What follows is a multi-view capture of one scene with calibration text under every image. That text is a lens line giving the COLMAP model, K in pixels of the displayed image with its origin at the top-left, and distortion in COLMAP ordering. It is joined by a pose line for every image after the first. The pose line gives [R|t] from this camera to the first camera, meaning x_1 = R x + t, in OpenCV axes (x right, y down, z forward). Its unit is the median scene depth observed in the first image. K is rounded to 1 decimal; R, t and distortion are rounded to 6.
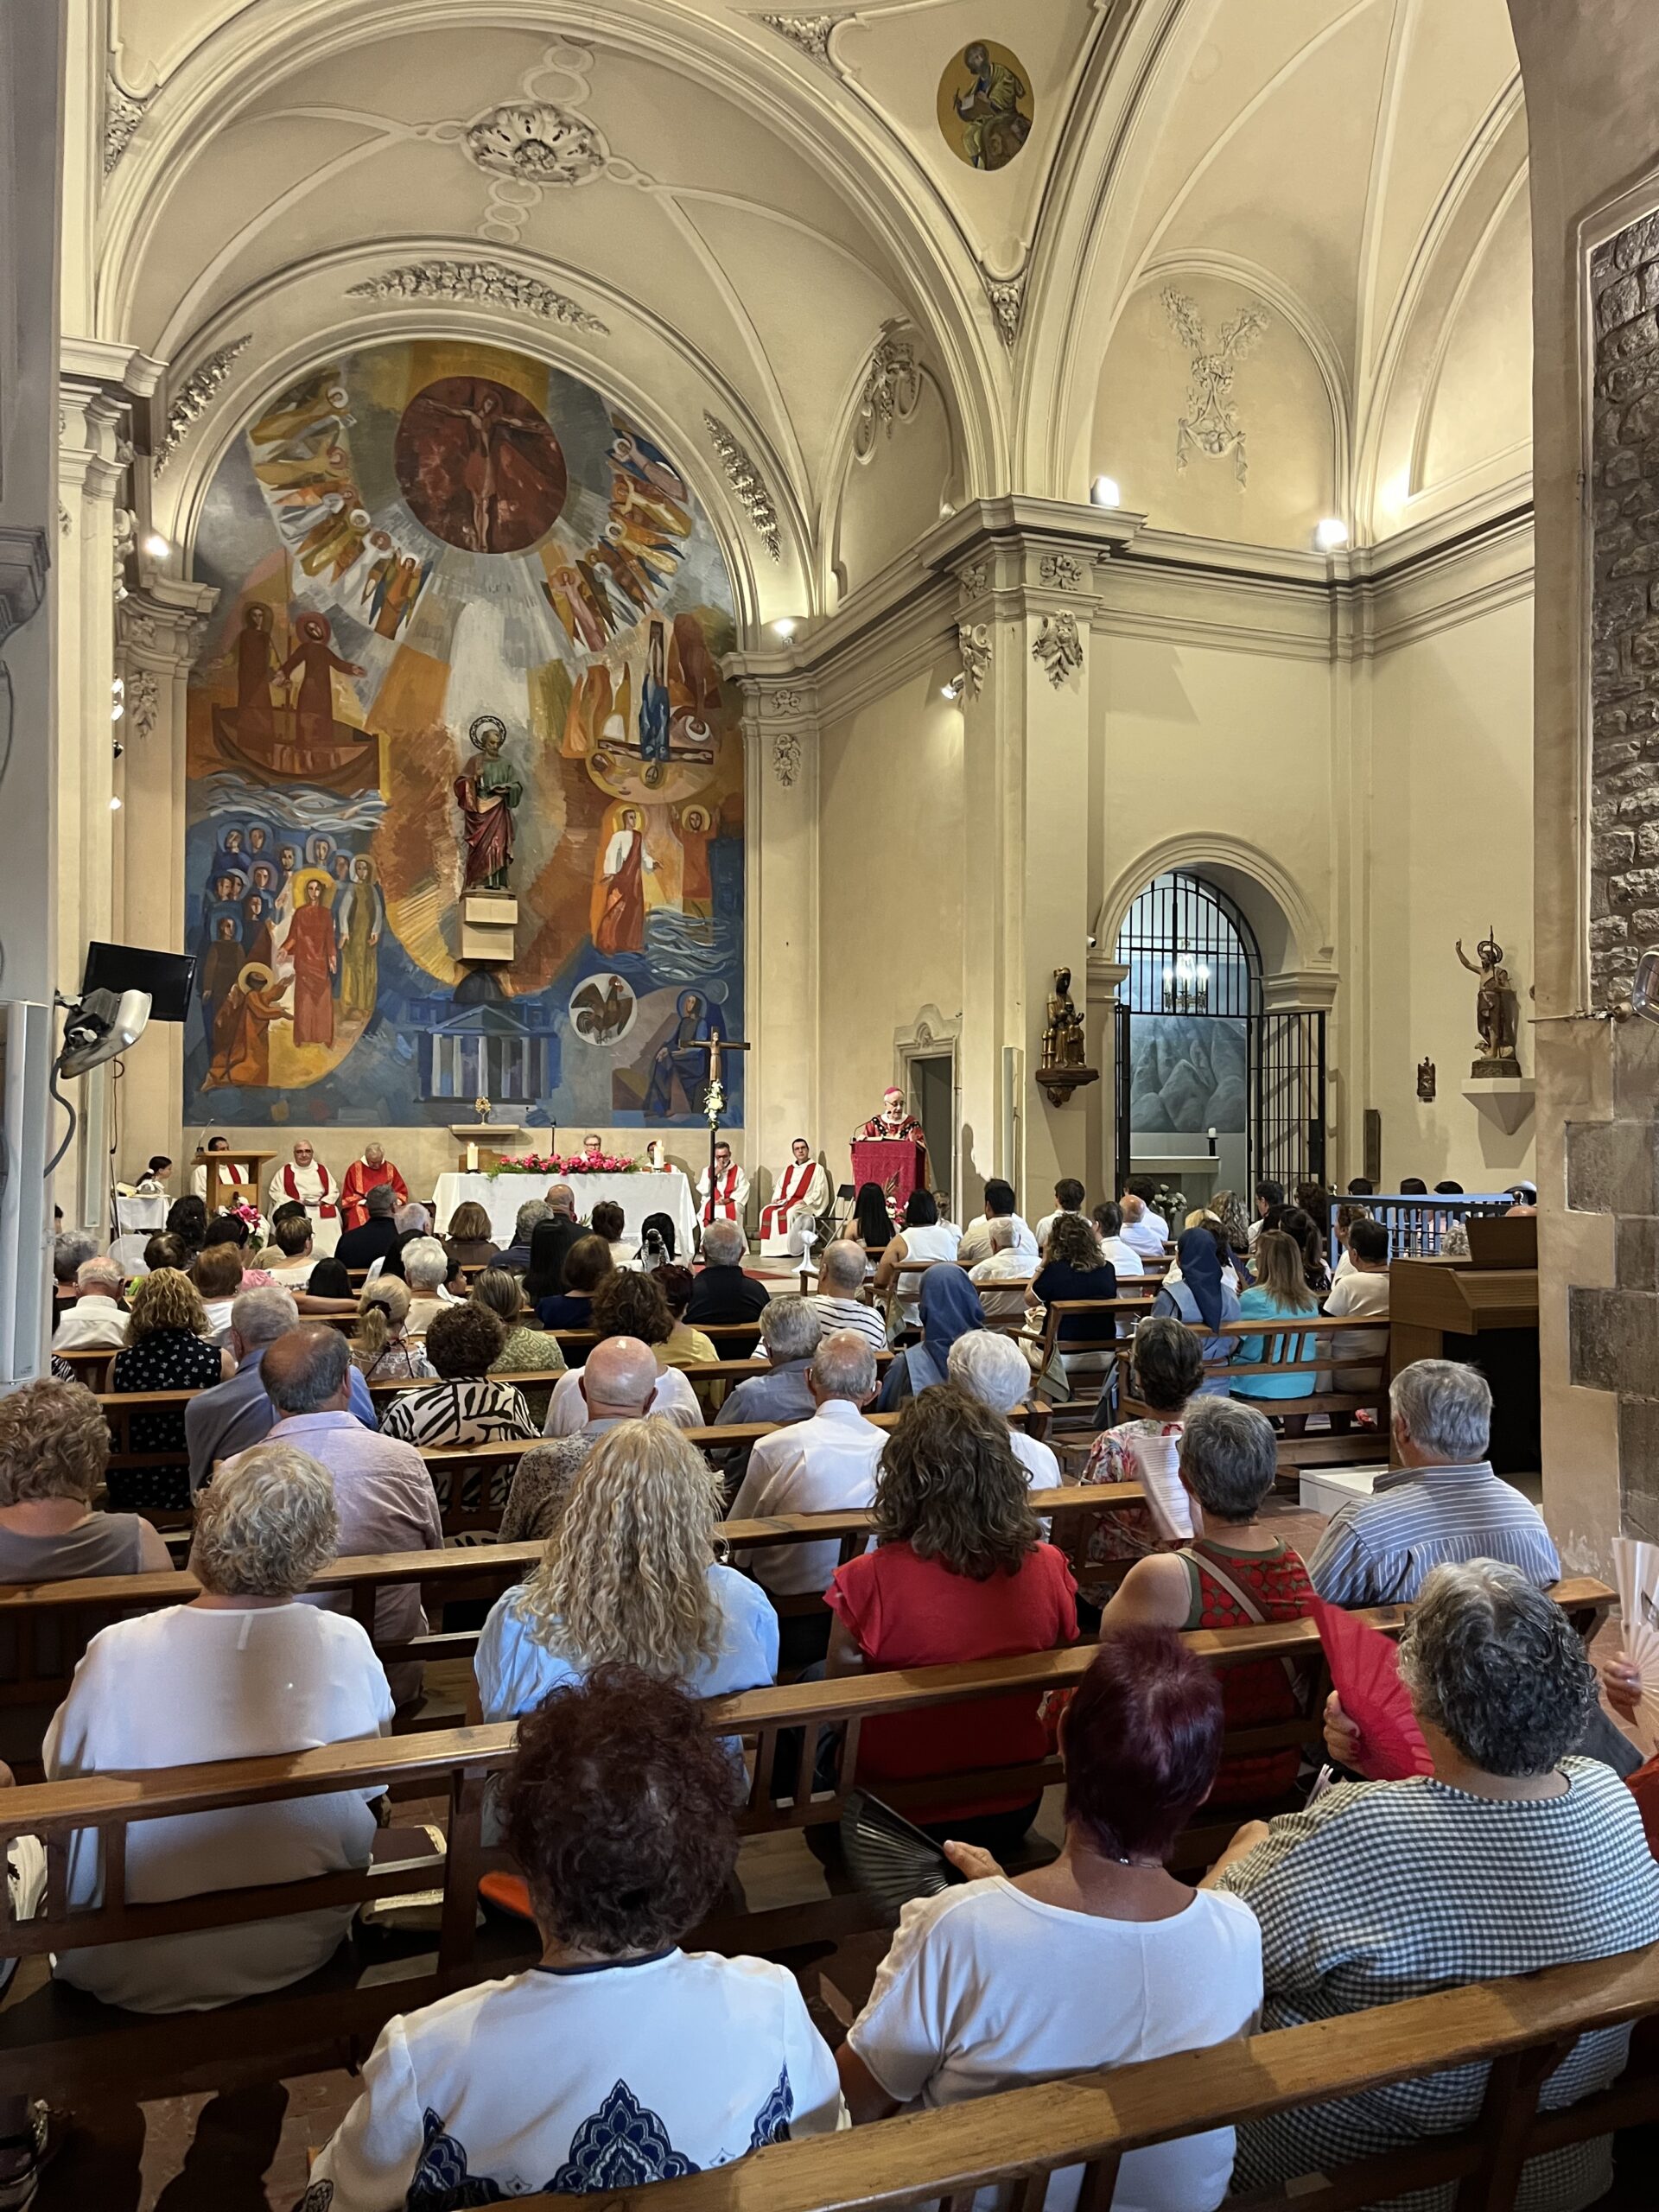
lens RADIAL K [[1687.9, 0, 830.7], [0, 1687.9, 1107.7], [0, 0, 1]] dist [0.031048, -0.004067]
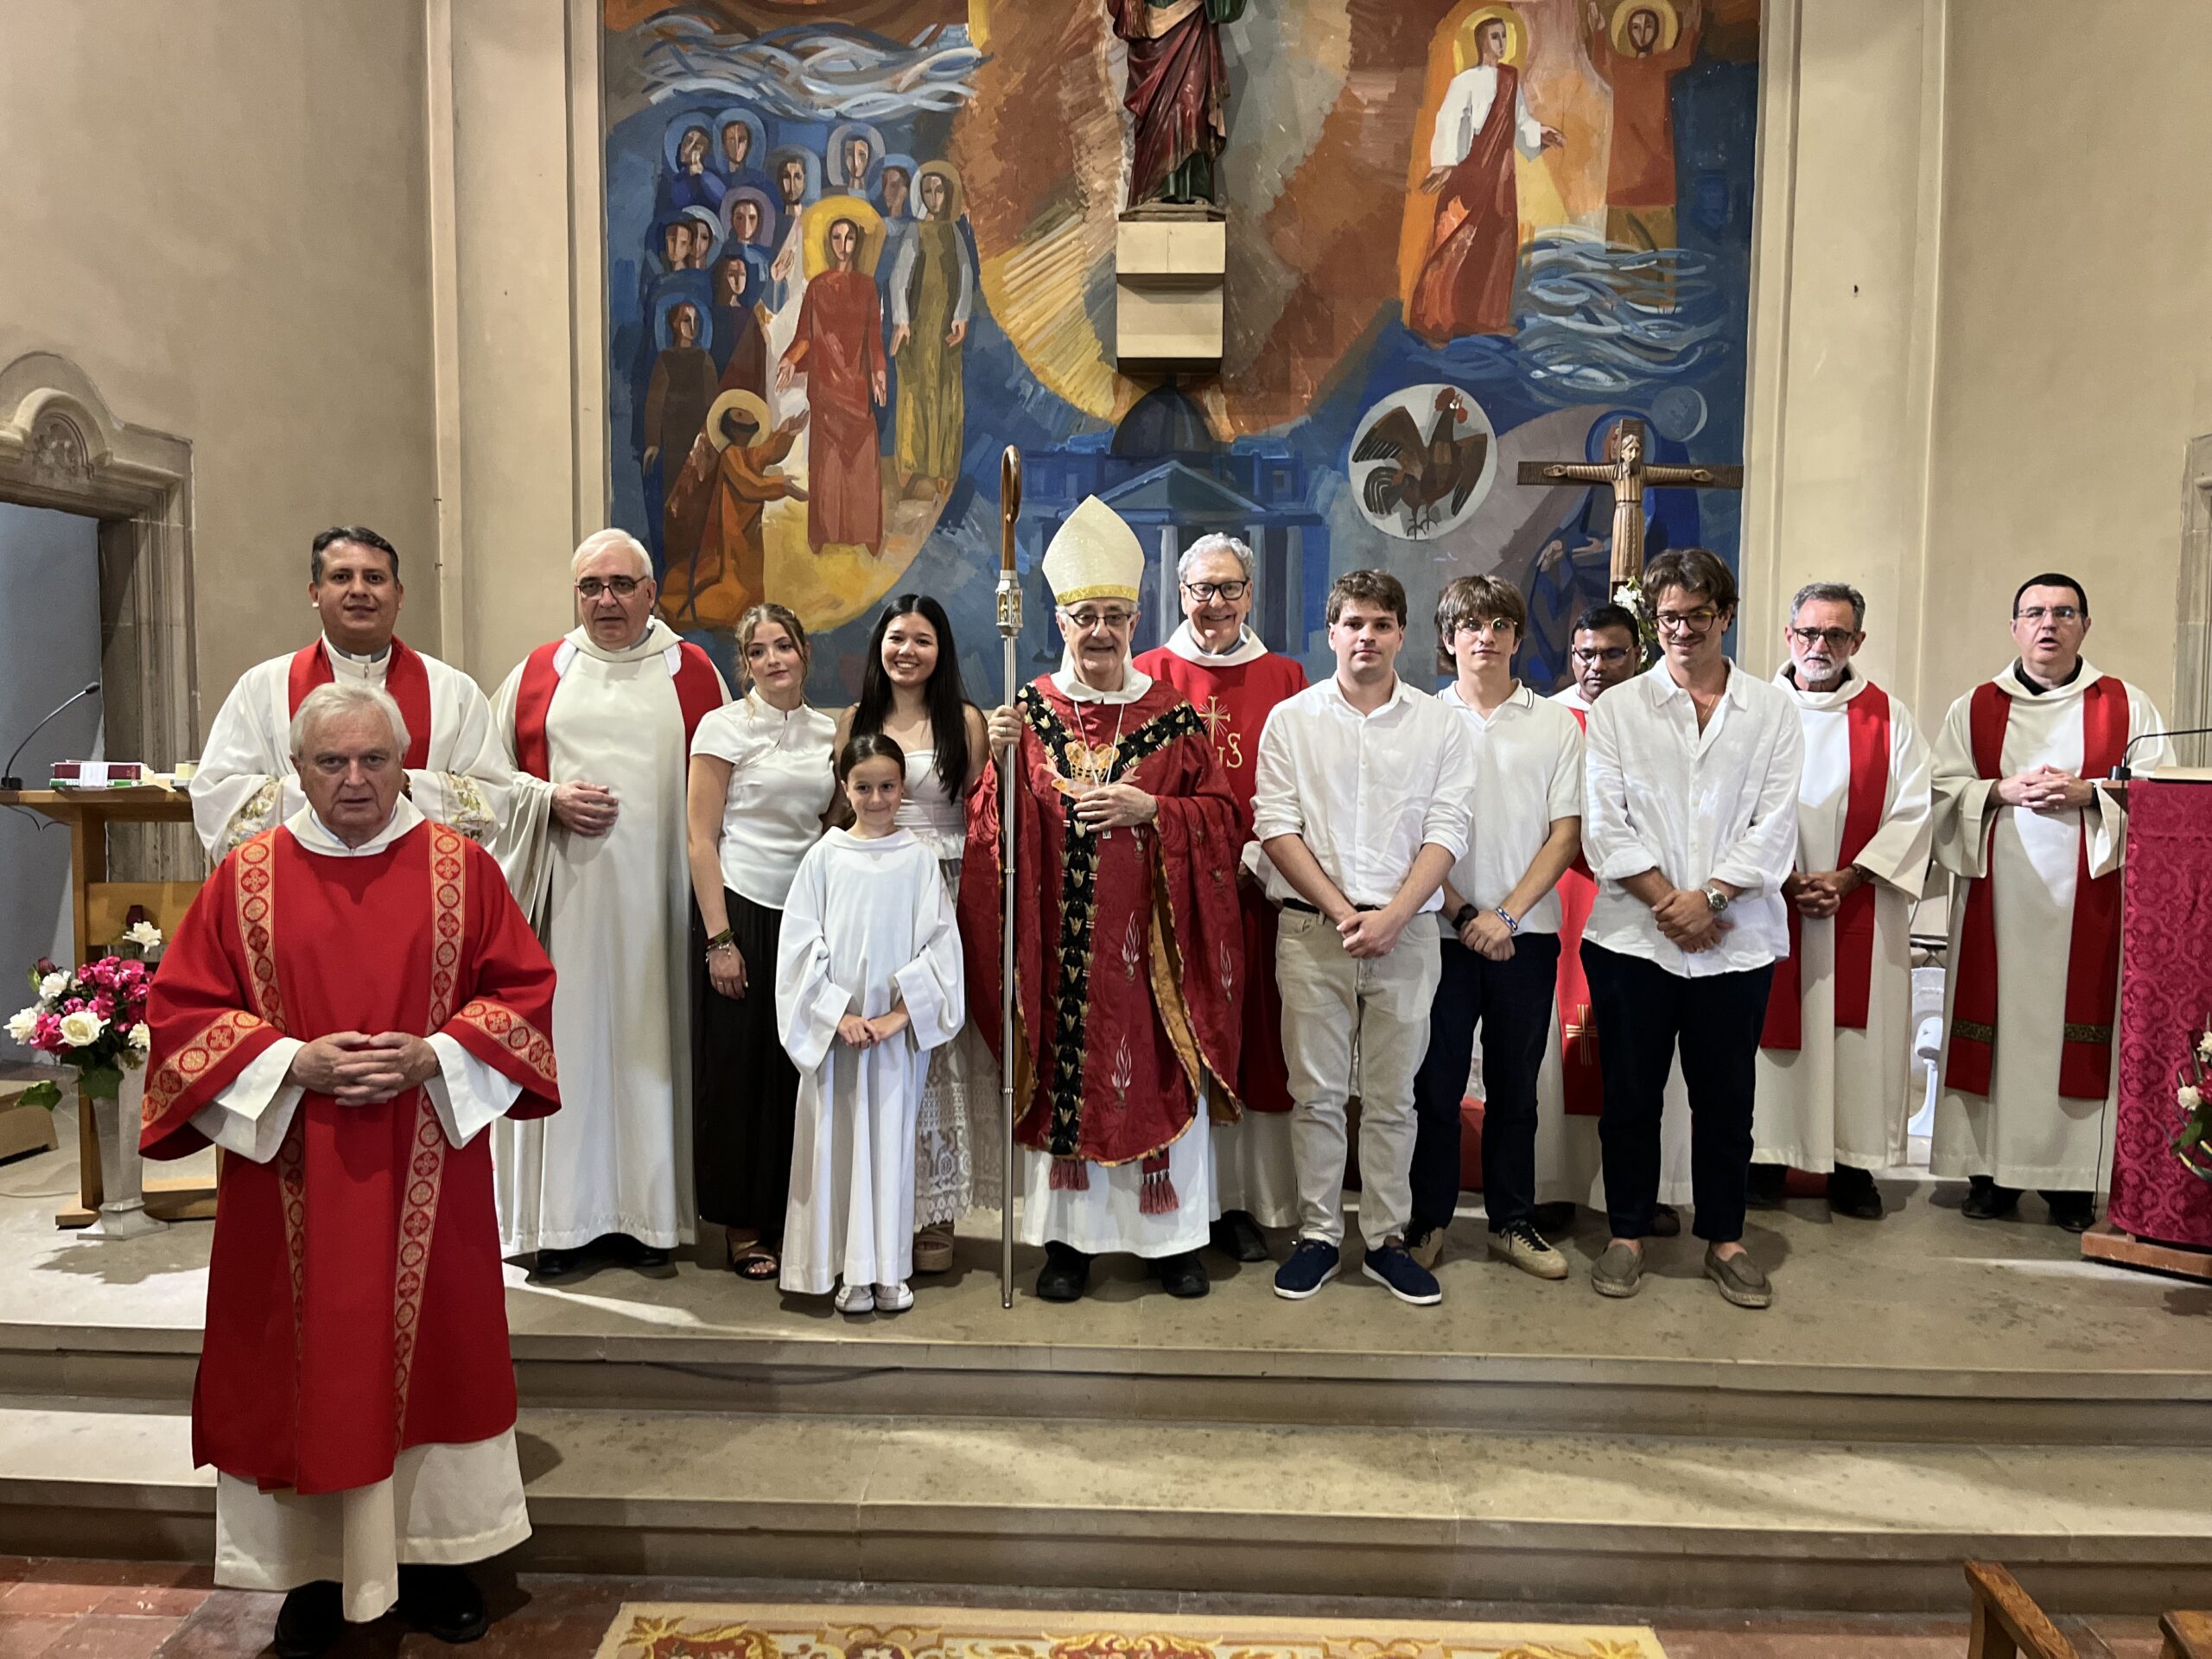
lens RADIAL K [[1687.9, 0, 1106.9], [0, 1687.9, 832.0], [0, 0, 1]] dist [0.031048, -0.004067]
pose [[0.911935, 0.033066, -0.409000, -0.018782], [-0.000691, 0.996870, 0.079053, 0.008052], [0.410334, -0.071809, 0.909104, 0.551271]]
